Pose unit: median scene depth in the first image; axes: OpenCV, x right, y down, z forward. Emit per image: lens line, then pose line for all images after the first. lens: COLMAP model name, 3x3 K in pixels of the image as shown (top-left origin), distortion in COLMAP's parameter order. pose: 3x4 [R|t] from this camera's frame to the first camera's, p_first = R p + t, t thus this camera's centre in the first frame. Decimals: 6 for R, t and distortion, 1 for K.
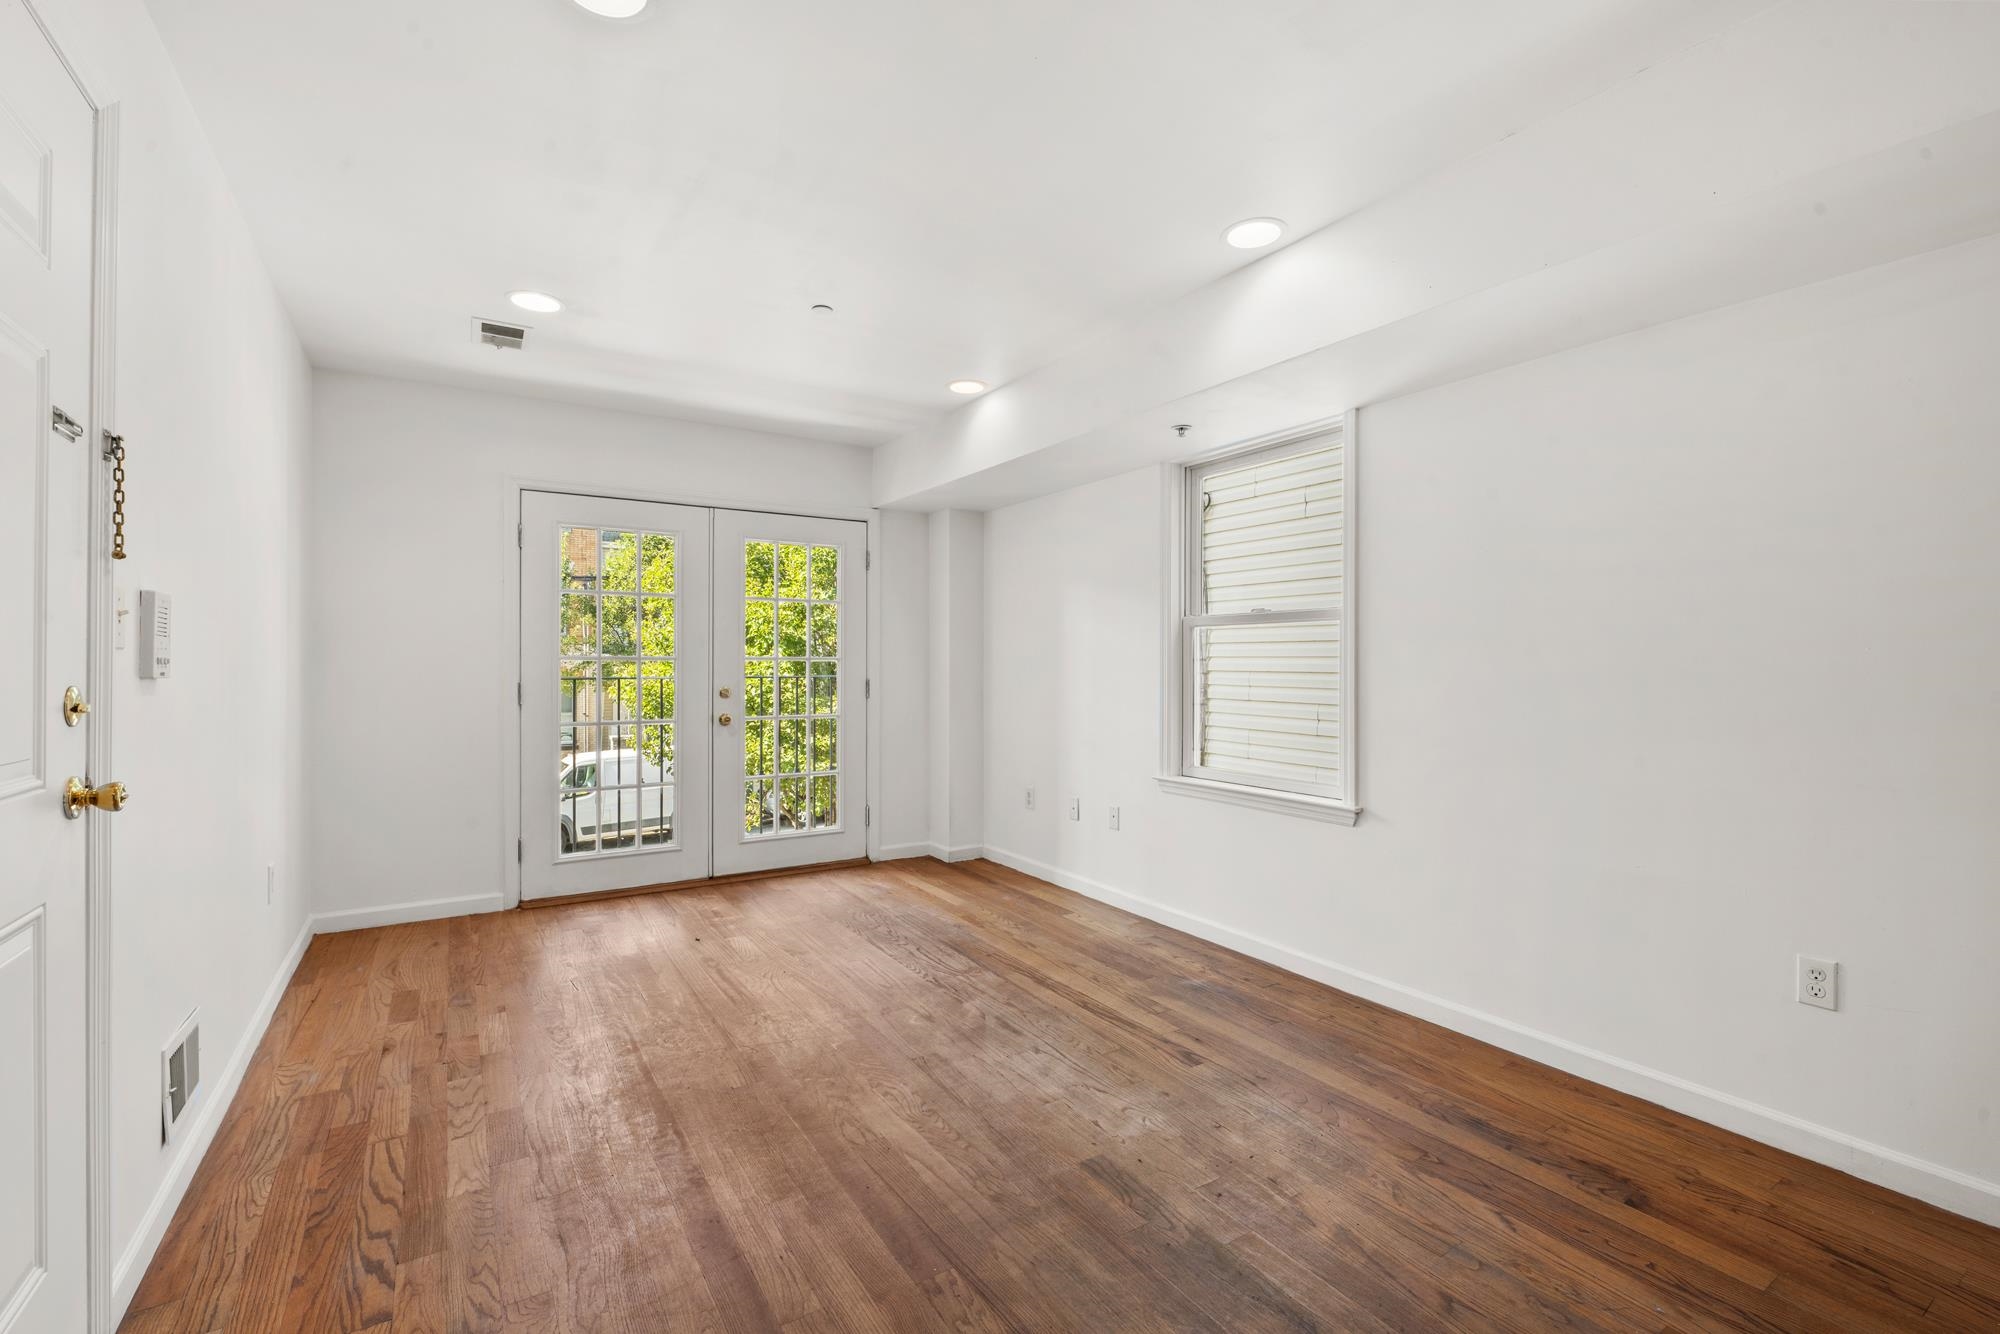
lens RADIAL K [[864.1, 0, 997.9], [0, 864.1, 671.7], [0, 0, 1]] dist [-0.008648, -0.000669]
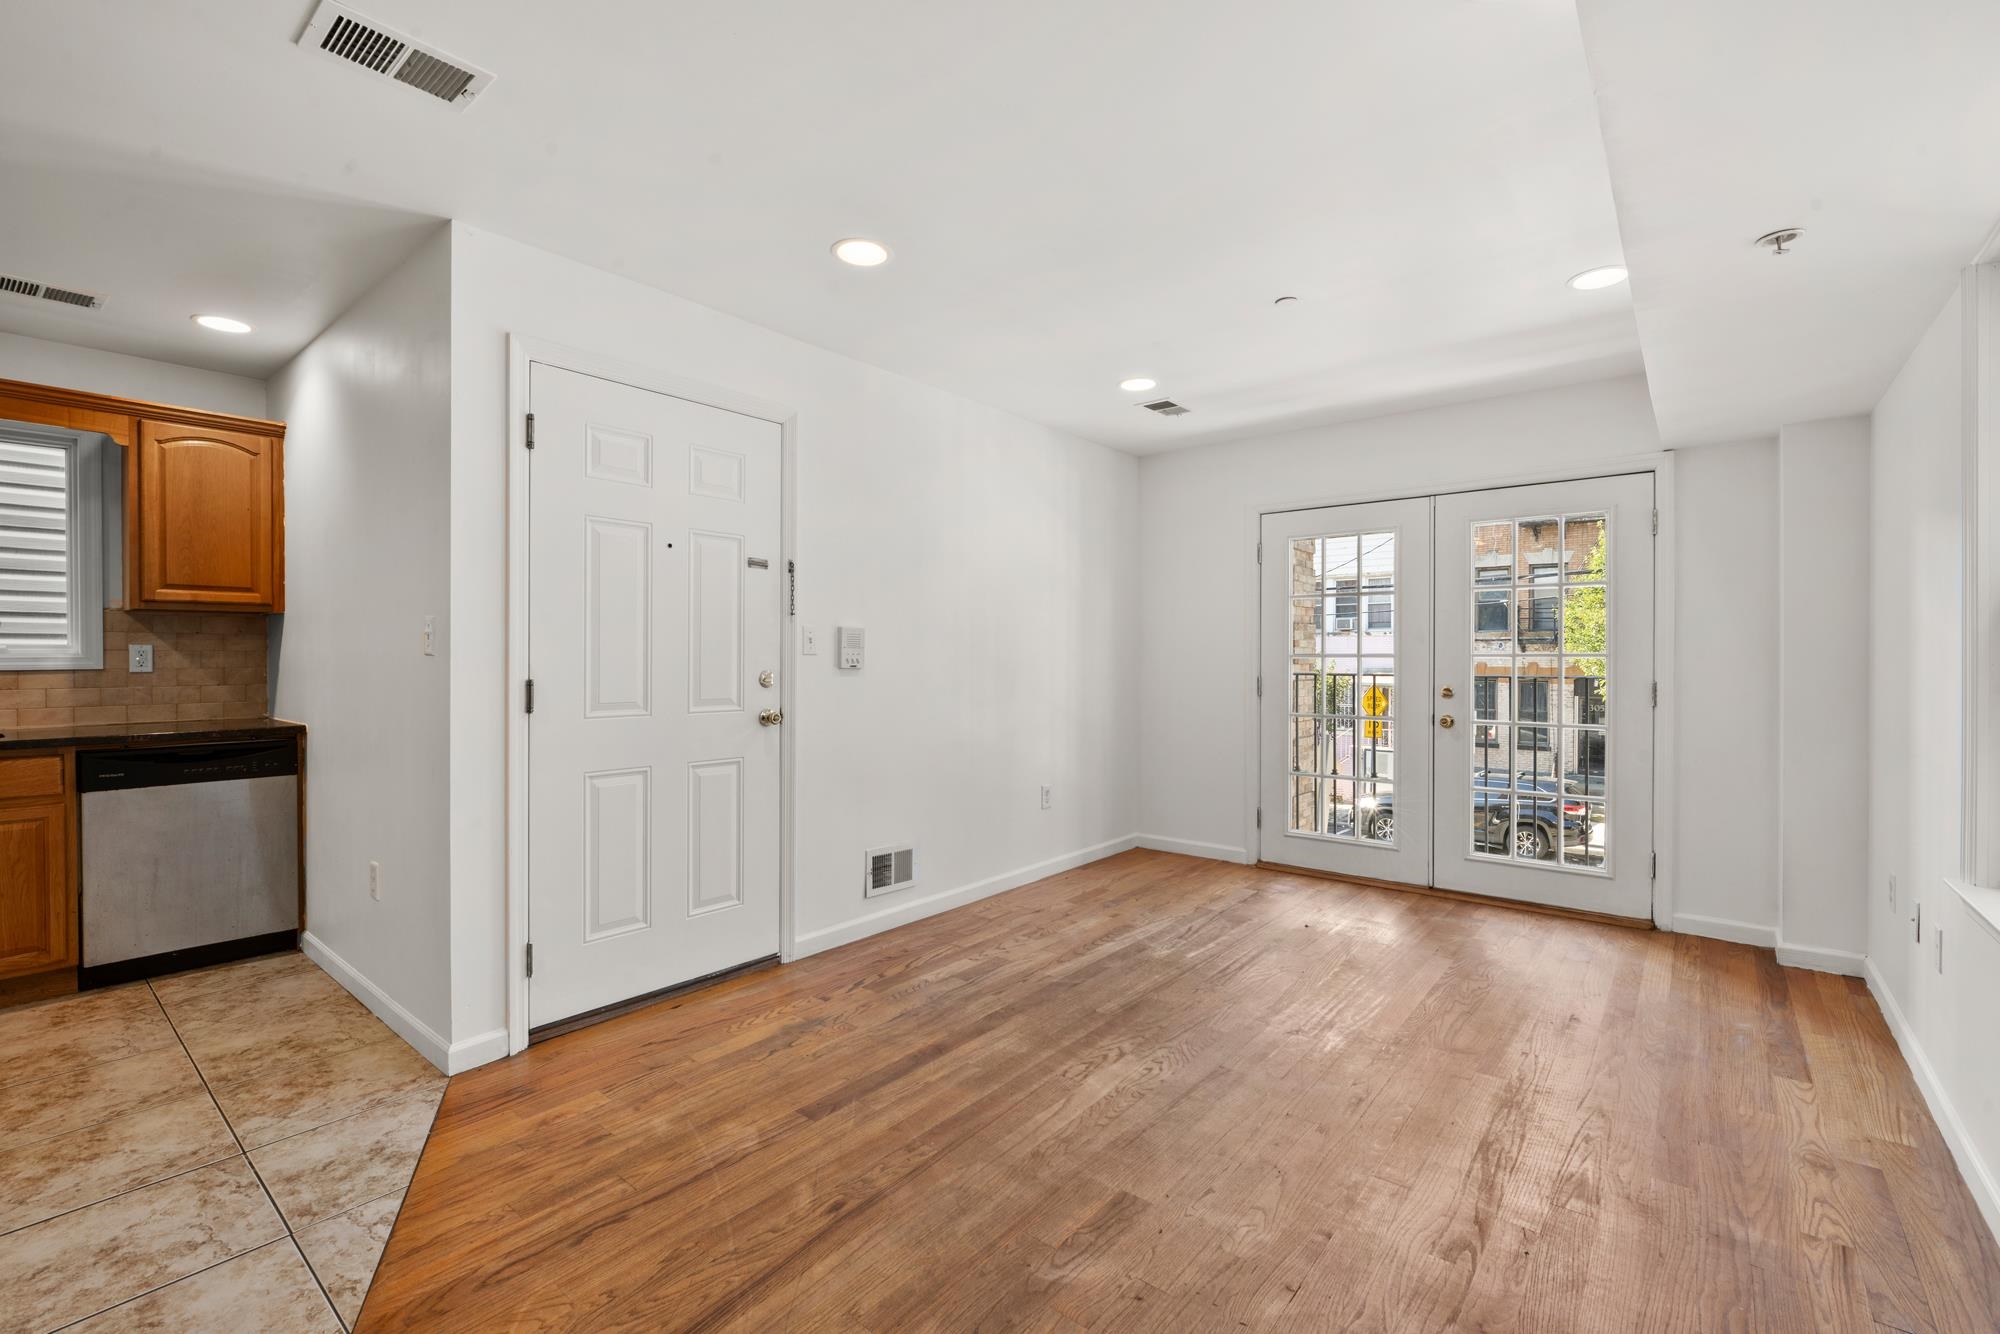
lens RADIAL K [[864.1, 0, 990.3], [0, 864.1, 663.6], [0, 0, 1]] dist [-0.008648, -0.000669]
pose [[0.303575, 0.004123, -0.952799, 0.596802], [-0.008908, 0.999959, 0.001489, -0.004966], [0.952766, 0.008036, 0.303599, 0.358909]]
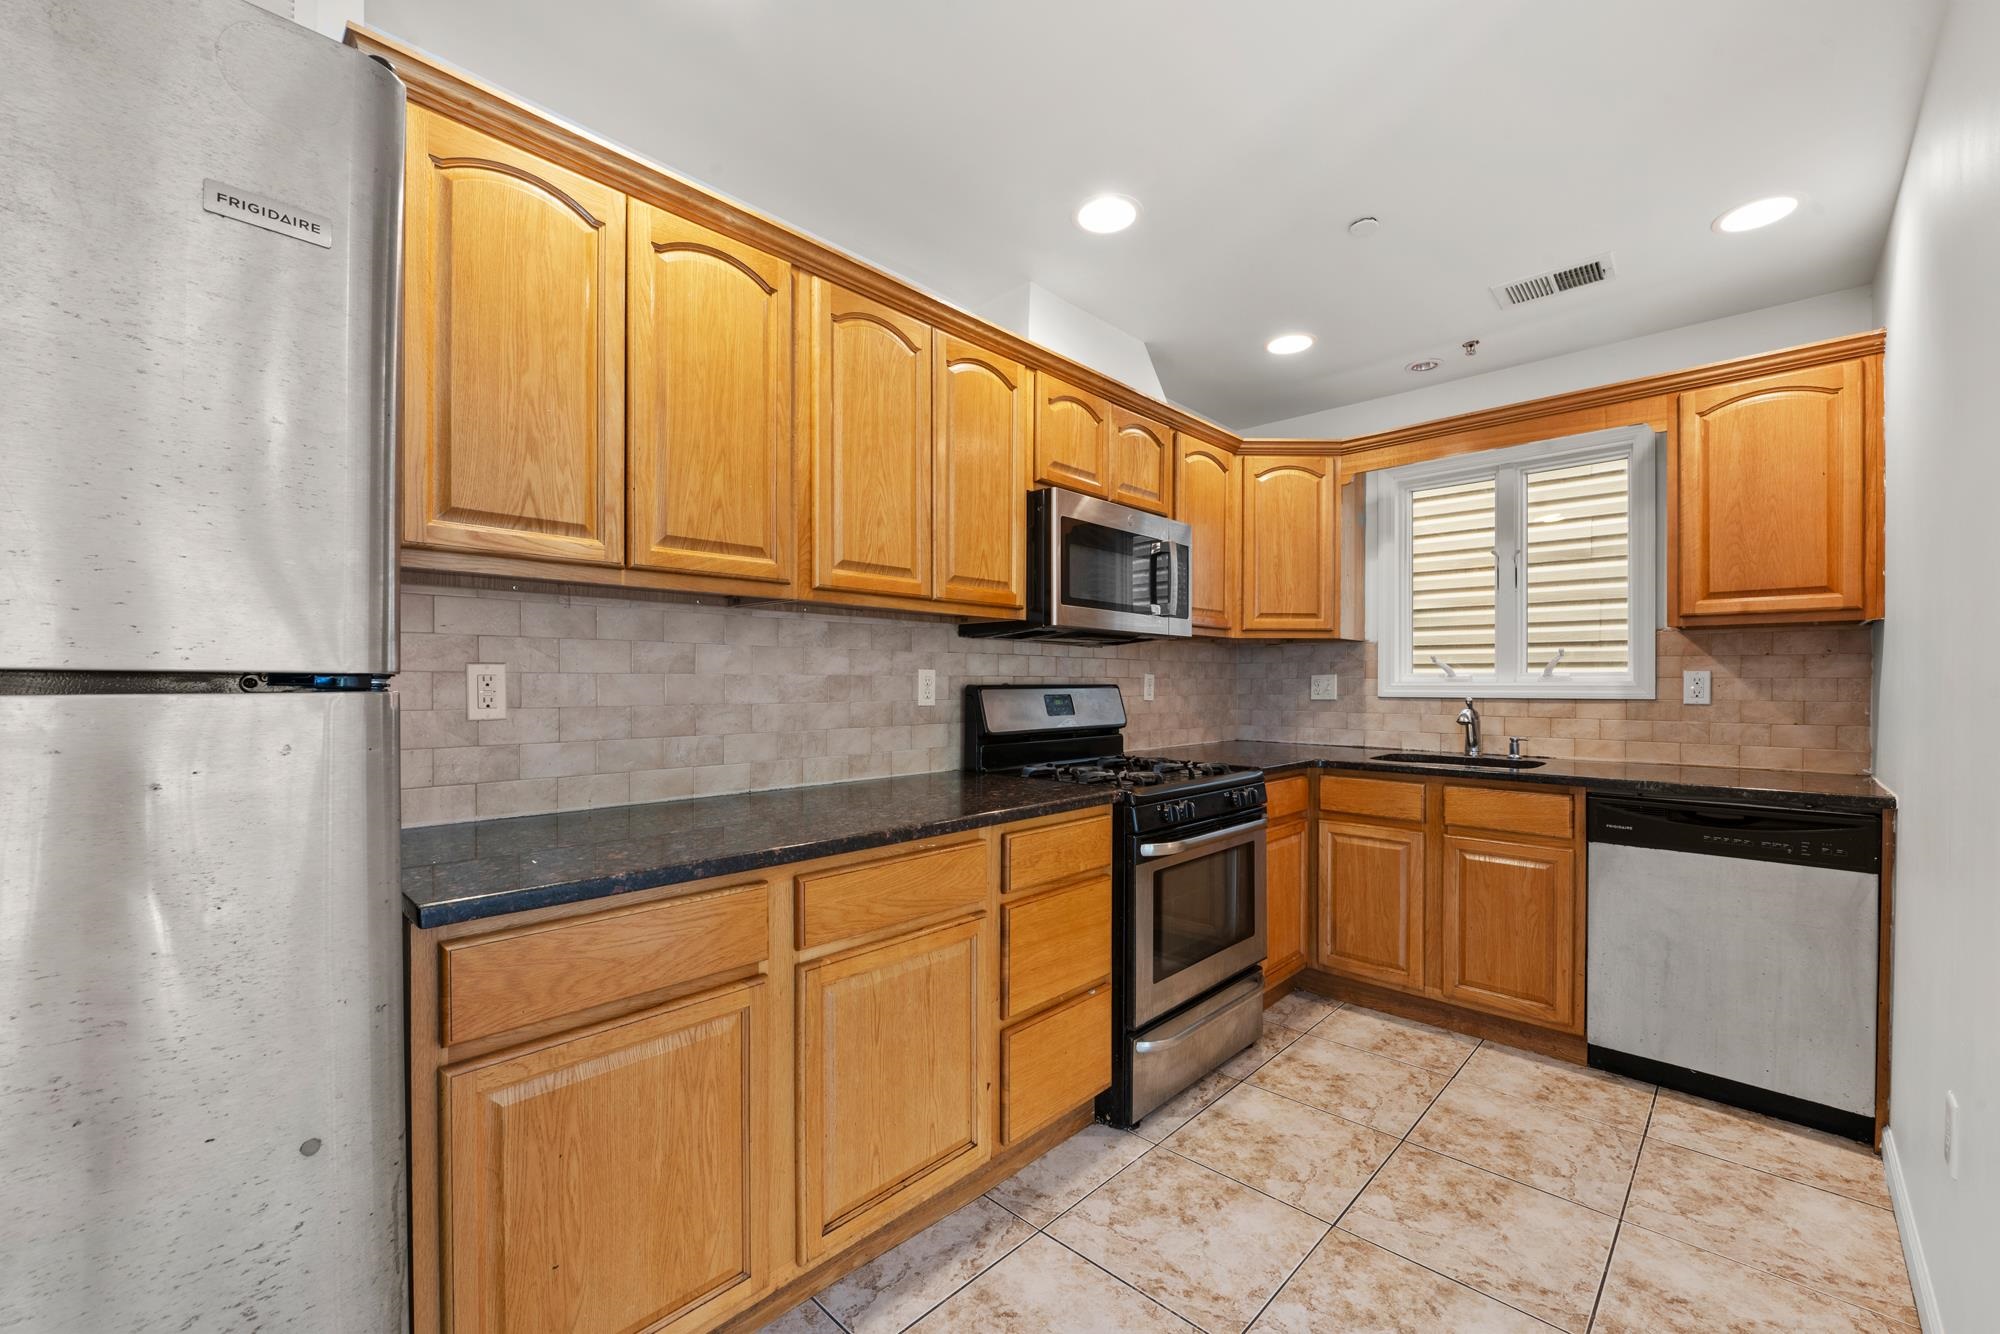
lens RADIAL K [[810.3, 0, 1022.5], [0, 810.3, 682.9], [0, 0, 1]] dist [-0.007316, -0.001309]
pose [[-0.972855, -0.008129, -0.231274, 0.106695], [-0.010874, 0.999885, 0.010598, -0.006163], [0.231161, 0.012825, -0.972831, 0.315148]]
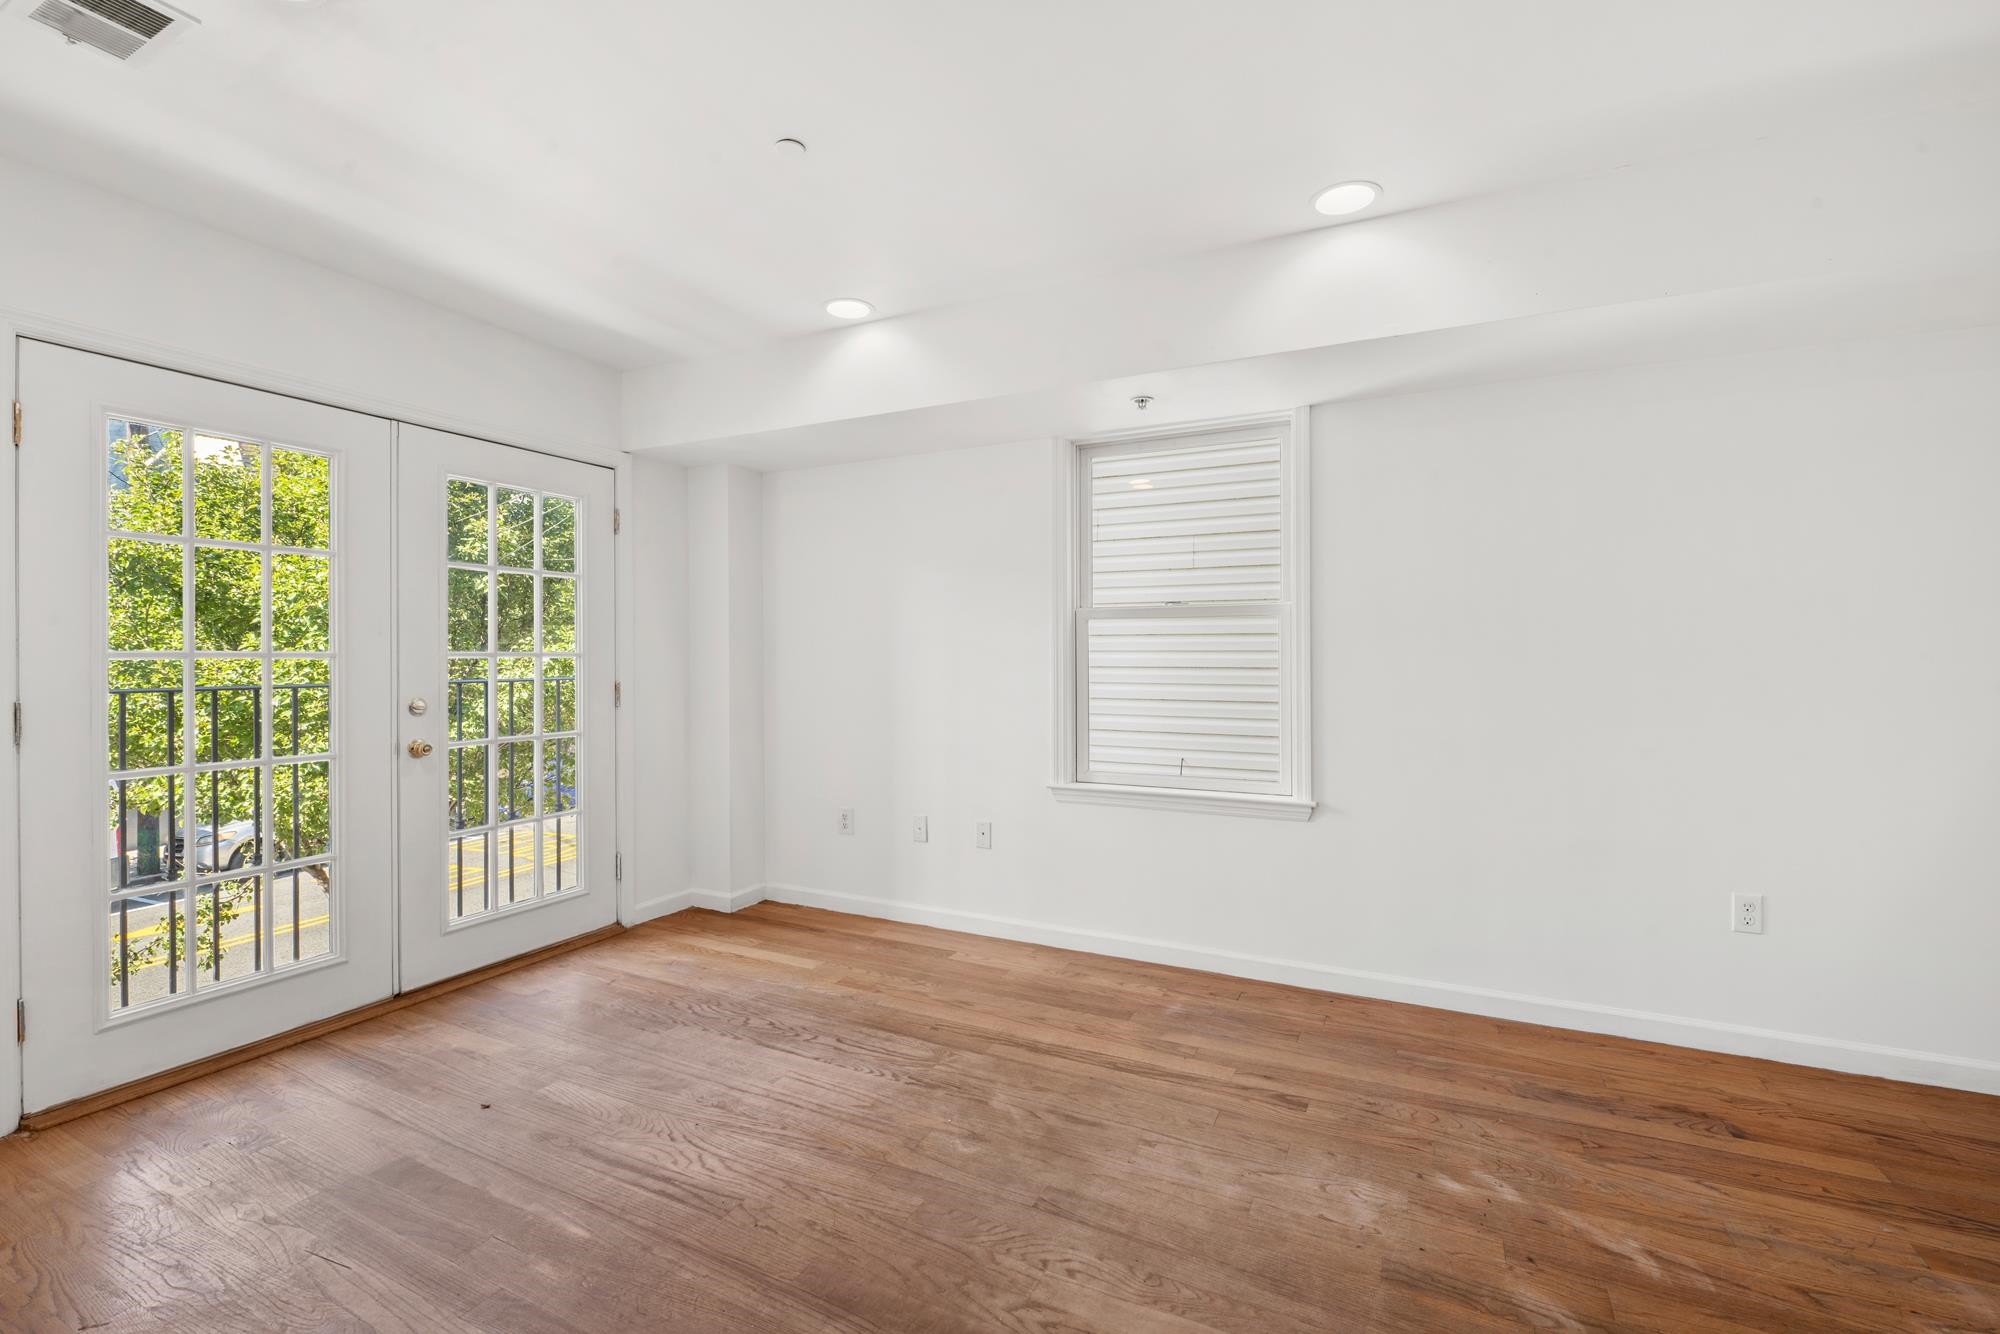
lens RADIAL K [[864.1, 0, 1000.7], [0, 864.1, 663.3], [0, 0, 1]] dist [-0.008648, -0.000669]
pose [[0.855680, -0.007946, 0.517444, -0.394569], [0.008510, 0.999963, 0.001284, -0.008501], [-0.517435, 0.003305, 0.855716, 0.310651]]
